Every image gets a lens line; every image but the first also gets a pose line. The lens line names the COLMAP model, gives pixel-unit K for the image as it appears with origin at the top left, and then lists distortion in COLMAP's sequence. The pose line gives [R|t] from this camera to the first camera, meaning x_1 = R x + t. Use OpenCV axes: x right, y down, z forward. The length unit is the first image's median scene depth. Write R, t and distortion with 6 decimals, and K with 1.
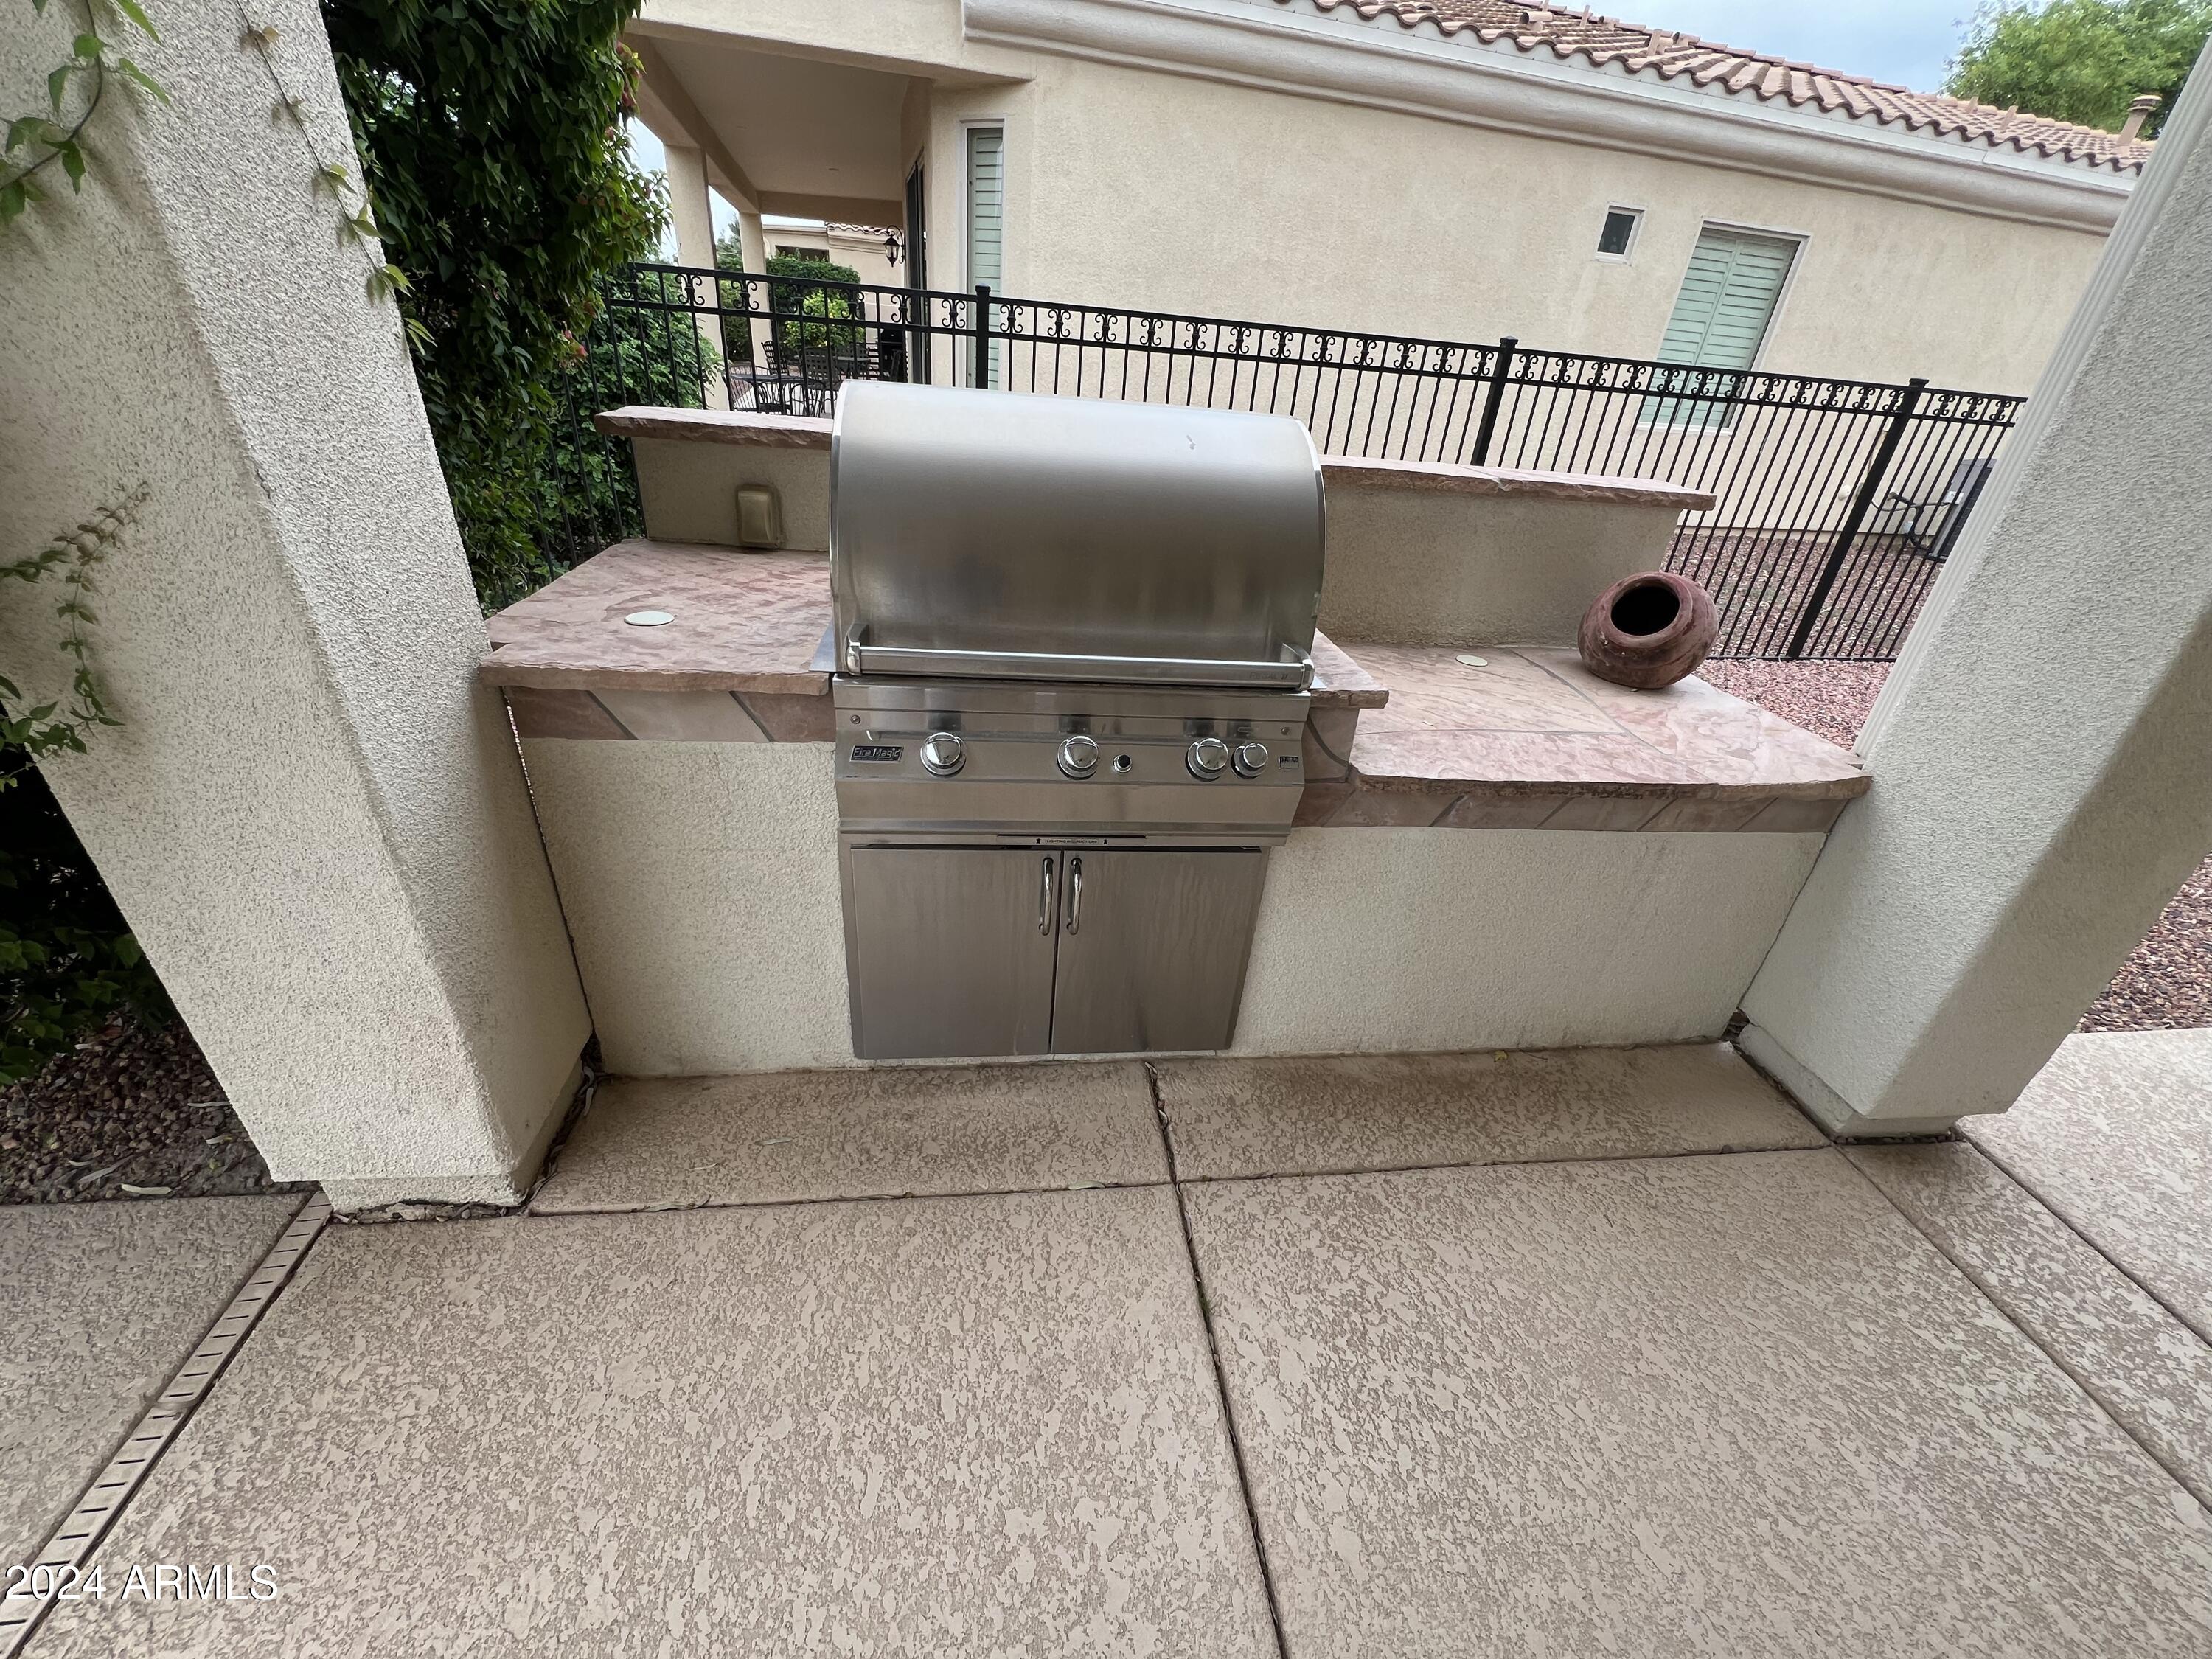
lens RADIAL K [[882.1, 0, 1098.0], [0, 882.1, 821.1], [0, 0, 1]] dist [-0.002000, -0.000097]
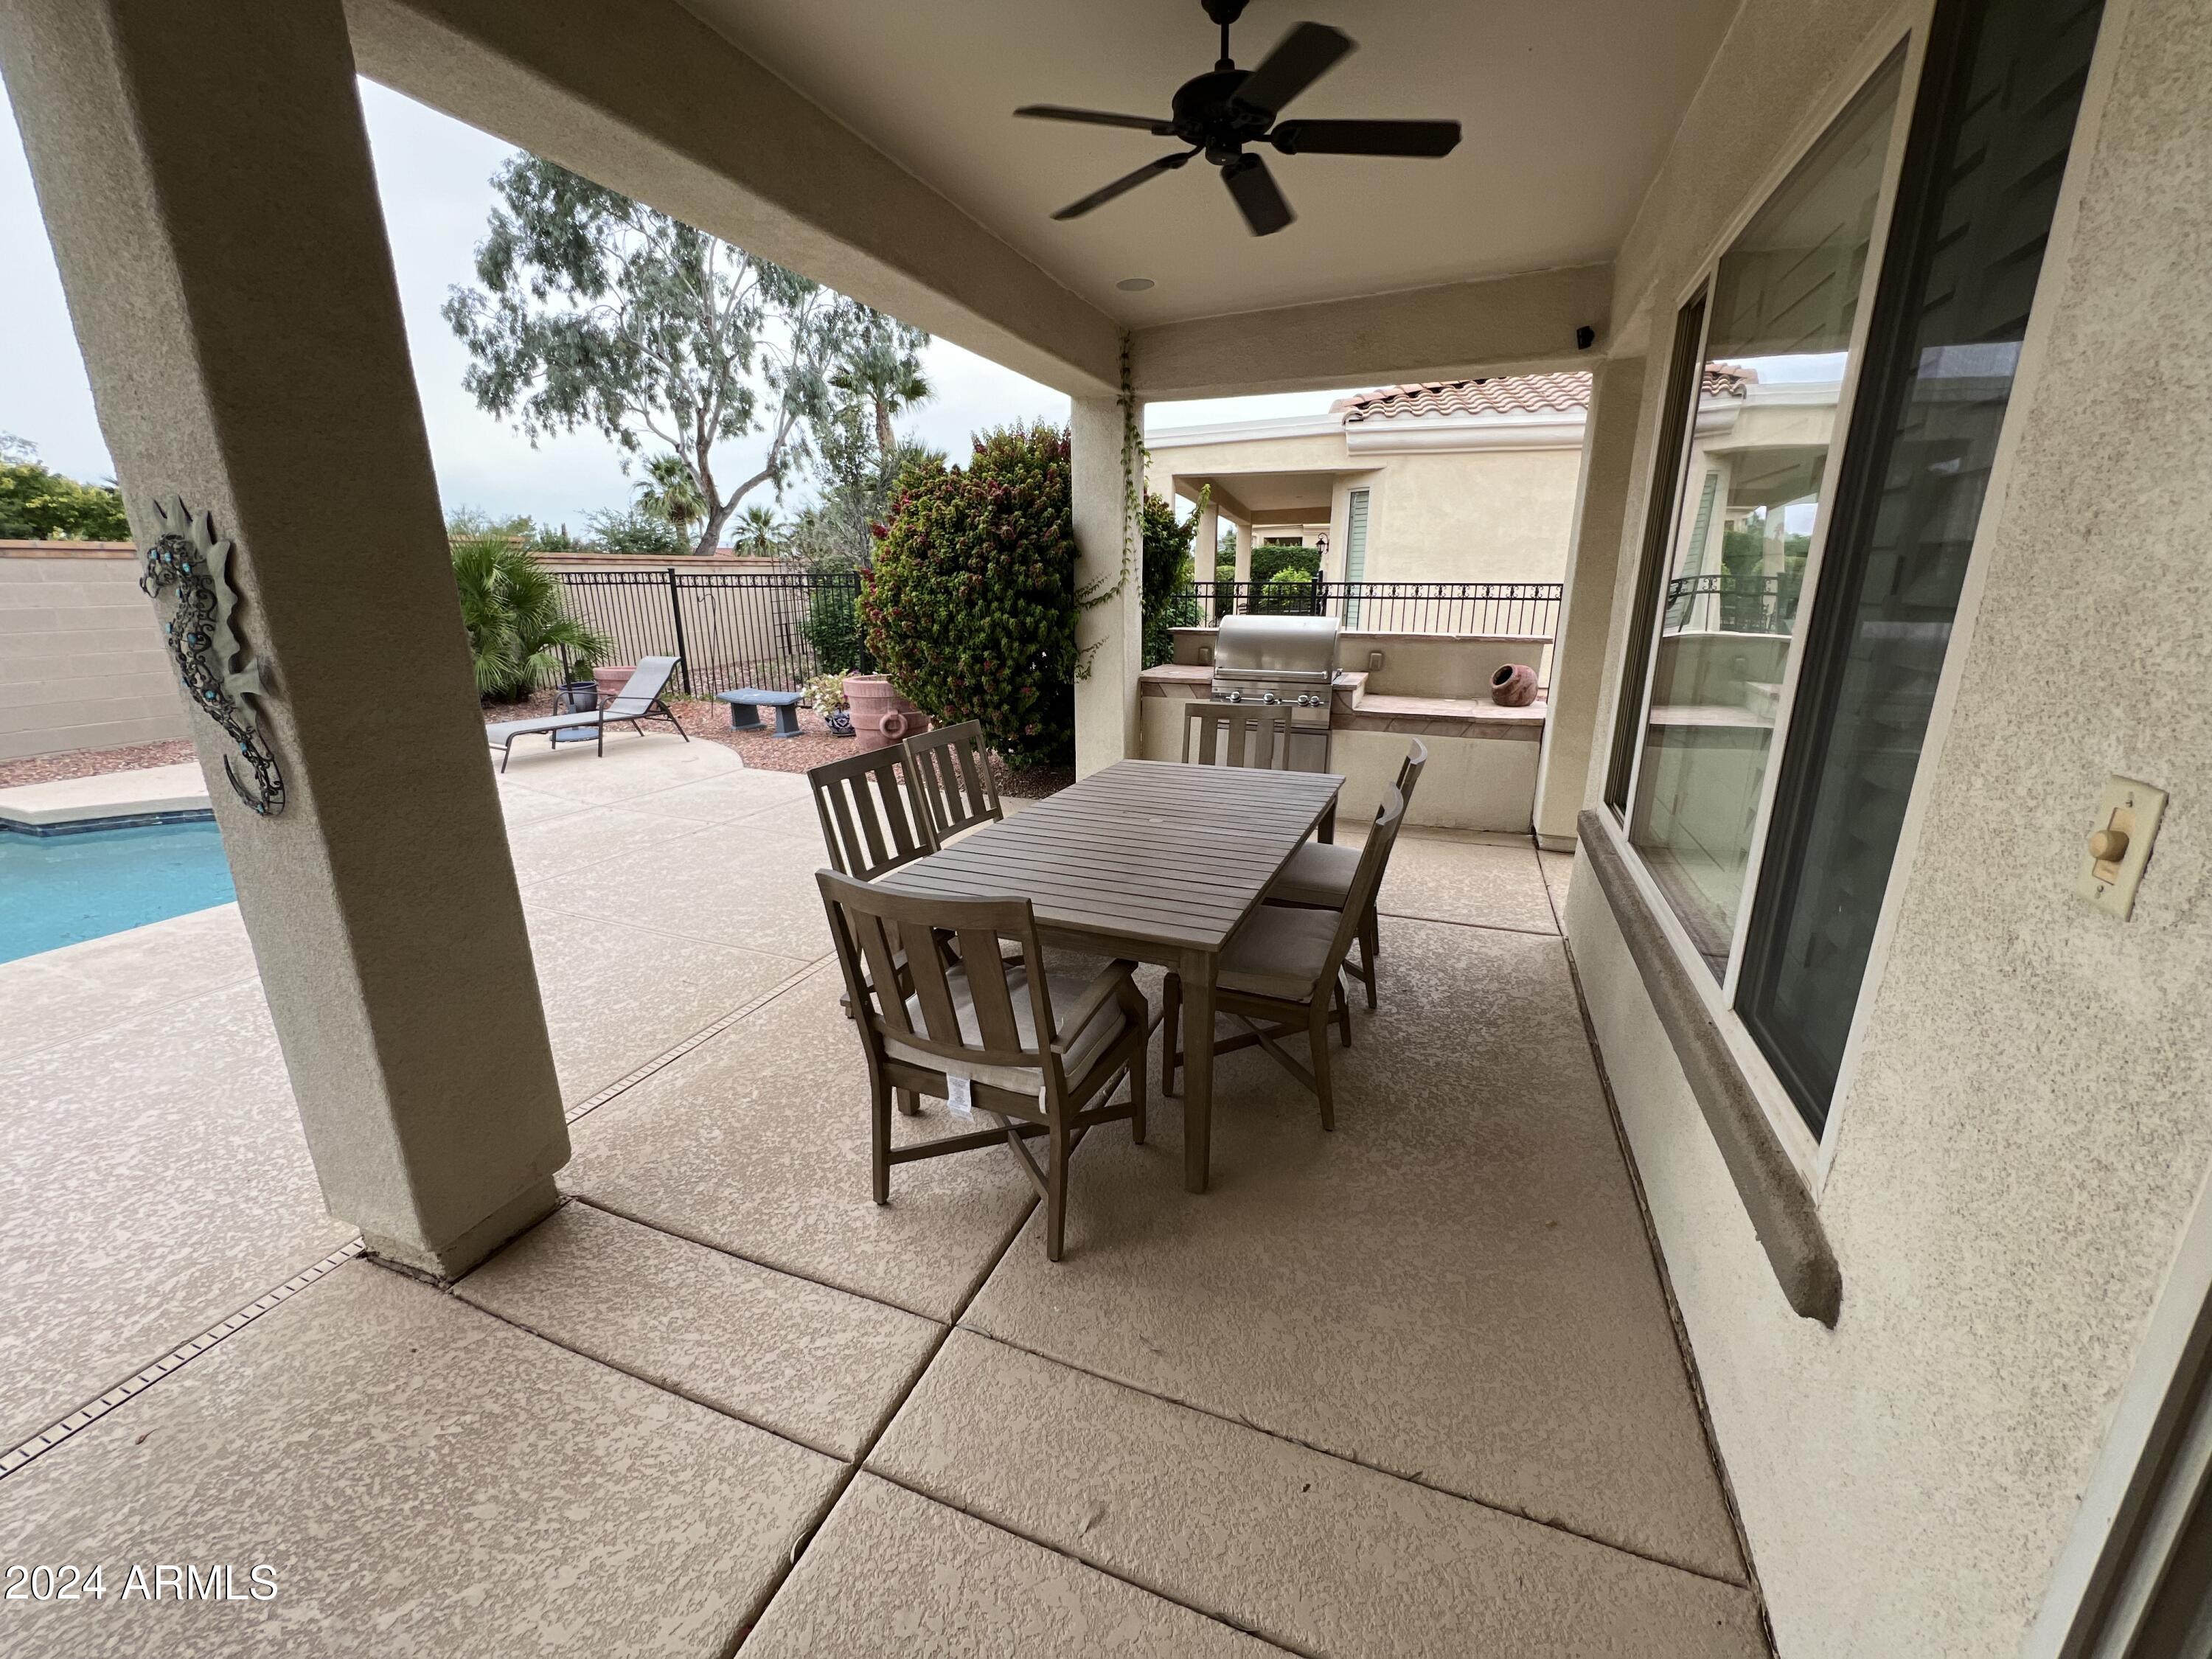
lens RADIAL K [[882.1, 0, 1094.3], [0, 882.1, 827.3], [0, 0, 1]] dist [-0.002000, -0.000097]
pose [[0.877610, 0.052810, -0.476458, 0.528061], [-0.166480, 0.965628, -0.199617, 0.616477], [0.449539, 0.254506, 0.856237, -1.139328]]
